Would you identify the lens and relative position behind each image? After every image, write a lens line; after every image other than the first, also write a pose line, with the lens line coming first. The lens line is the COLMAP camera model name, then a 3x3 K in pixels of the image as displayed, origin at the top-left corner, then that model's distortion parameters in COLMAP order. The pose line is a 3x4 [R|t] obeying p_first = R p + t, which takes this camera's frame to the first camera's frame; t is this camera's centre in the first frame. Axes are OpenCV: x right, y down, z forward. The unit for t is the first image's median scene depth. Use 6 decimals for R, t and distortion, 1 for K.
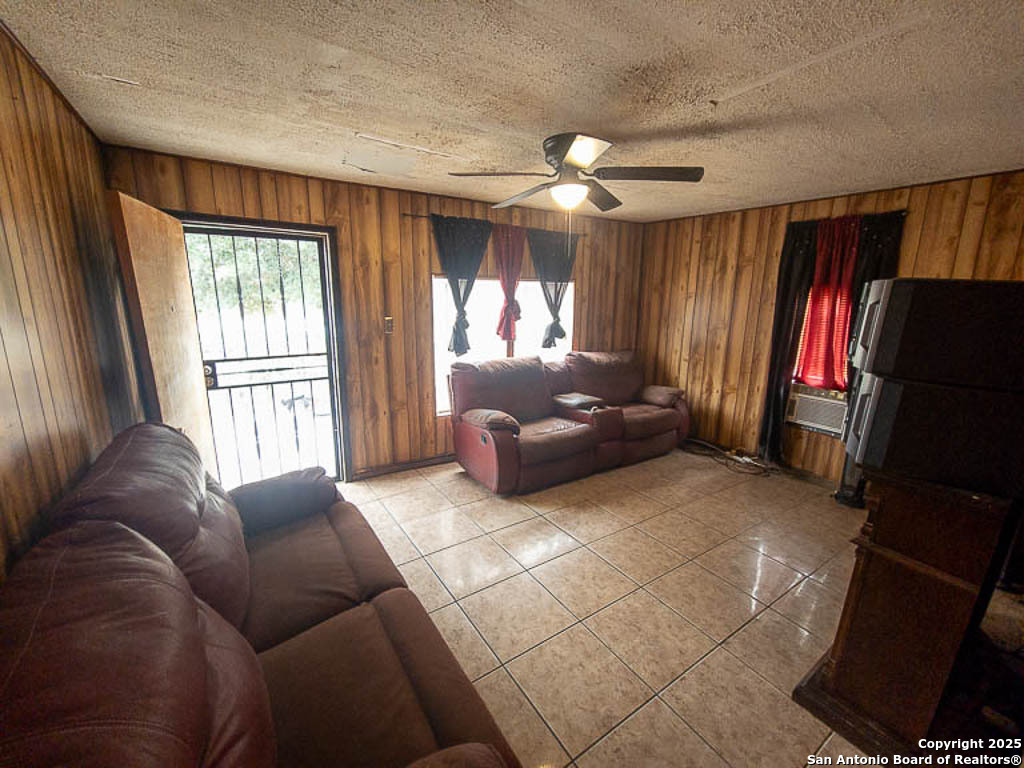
lens RADIAL K [[414.7, 0, 498.9], [0, 414.7, 381.9], [0, 0, 1]] dist [0.000164, 0.000151]
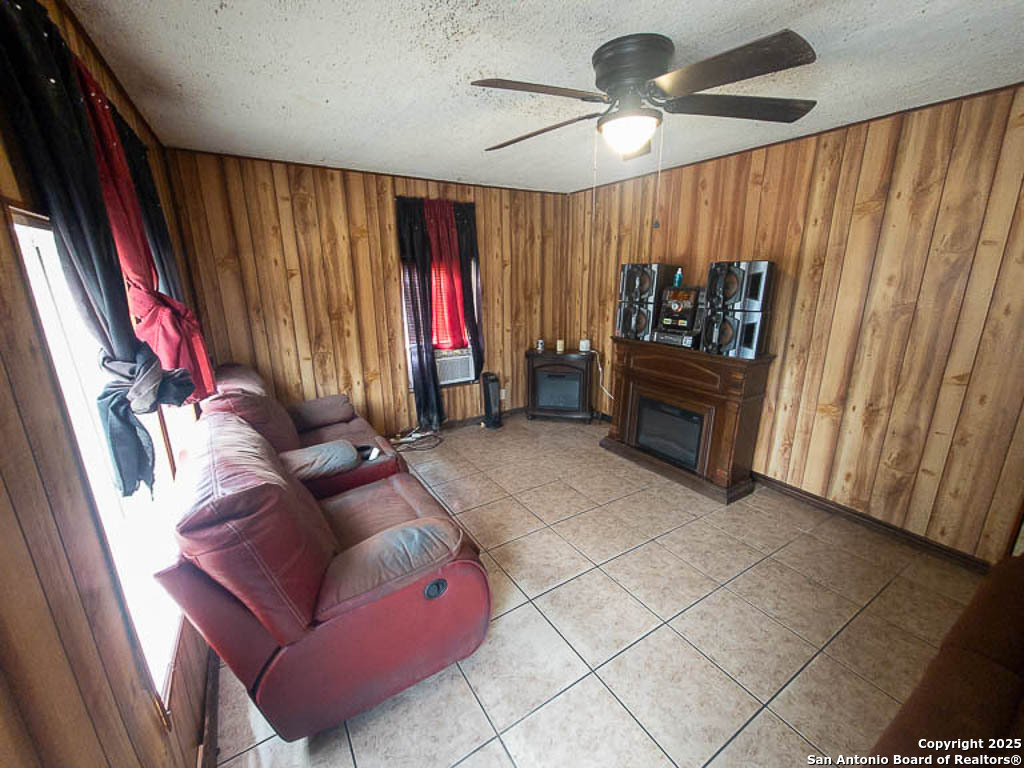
lens RADIAL K [[415.7, 0, 512.0], [0, 415.7, 384.0], [0, 0, 1]] dist [-0.037326, -0.000110]
pose [[0.010950, -0.265516, 0.964044, -0.369271], [0.226869, 0.939620, 0.256212, -0.149880], [-0.973864, 0.215906, 0.070526, 0.758674]]
